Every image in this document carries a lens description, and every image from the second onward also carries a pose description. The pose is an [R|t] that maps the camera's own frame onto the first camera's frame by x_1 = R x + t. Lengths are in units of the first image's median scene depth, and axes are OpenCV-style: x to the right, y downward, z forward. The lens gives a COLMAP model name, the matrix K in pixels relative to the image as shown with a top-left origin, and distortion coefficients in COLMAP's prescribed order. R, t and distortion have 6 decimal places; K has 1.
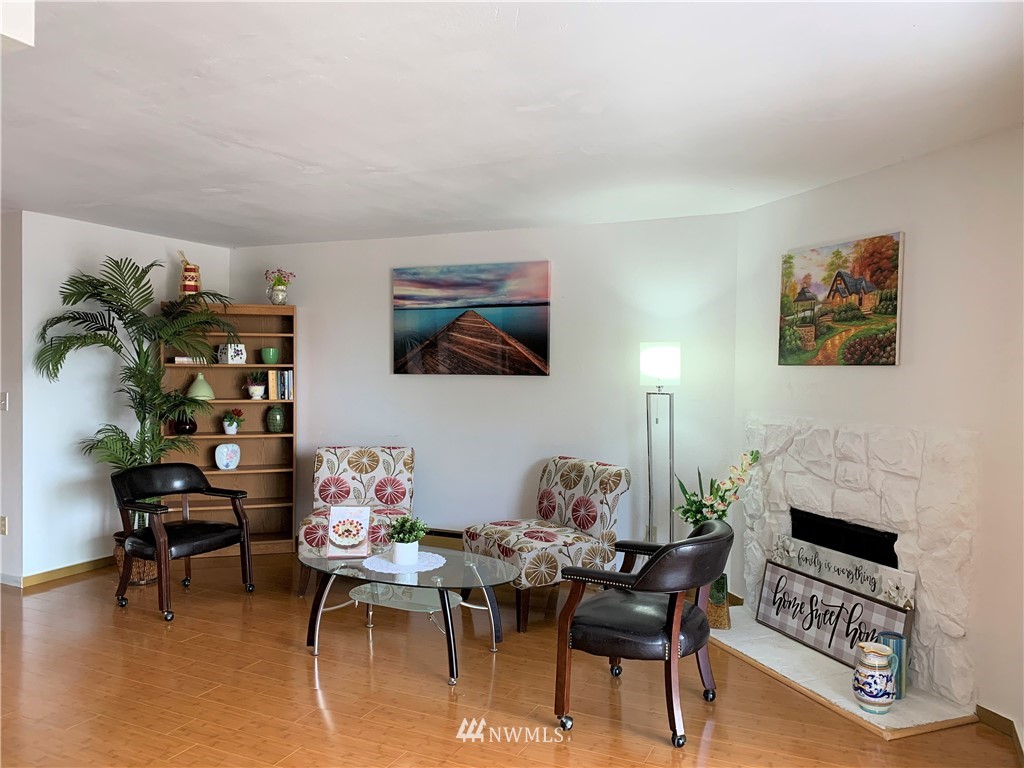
lens RADIAL K [[775.3, 0, 512.0], [0, 775.3, 384.0], [0, 0, 1]] dist [0.118433, -0.233160]
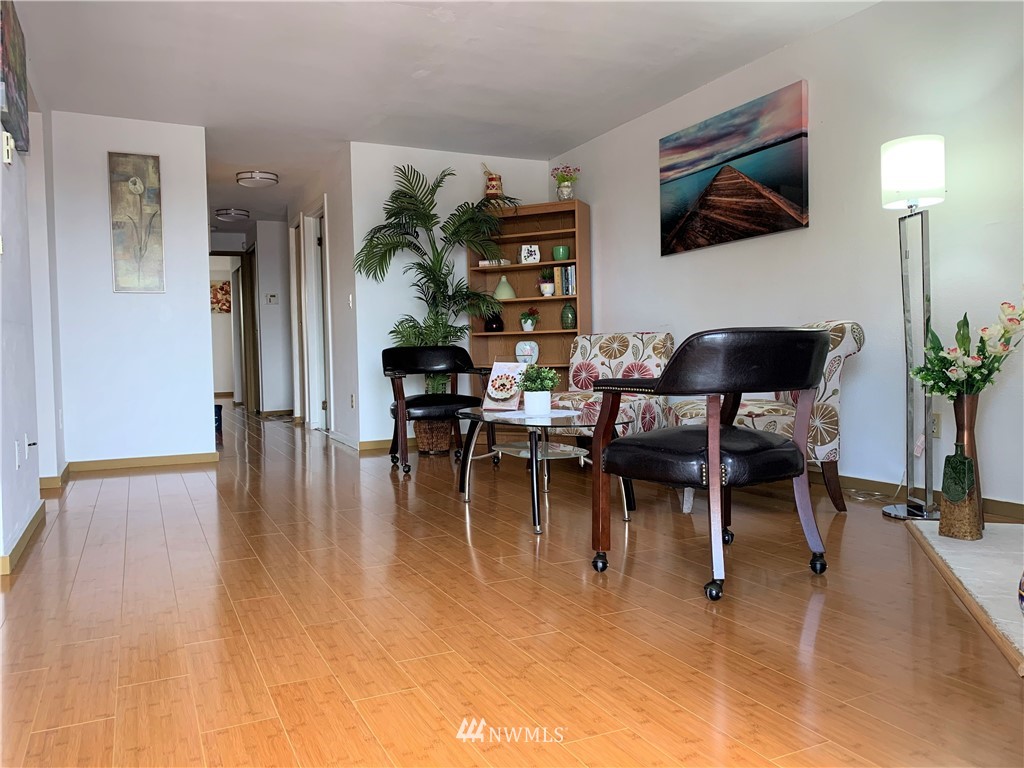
lens RADIAL K [[782.0, 0, 512.0], [0, 782.0, 384.0], [0, 0, 1]] dist [0.074234, -0.100377]
pose [[0.778340, -0.002388, -0.627838, 0.366589], [0.015320, 0.999767, 0.015189, 0.152048], [0.627656, -0.021441, 0.778196, 0.215386]]
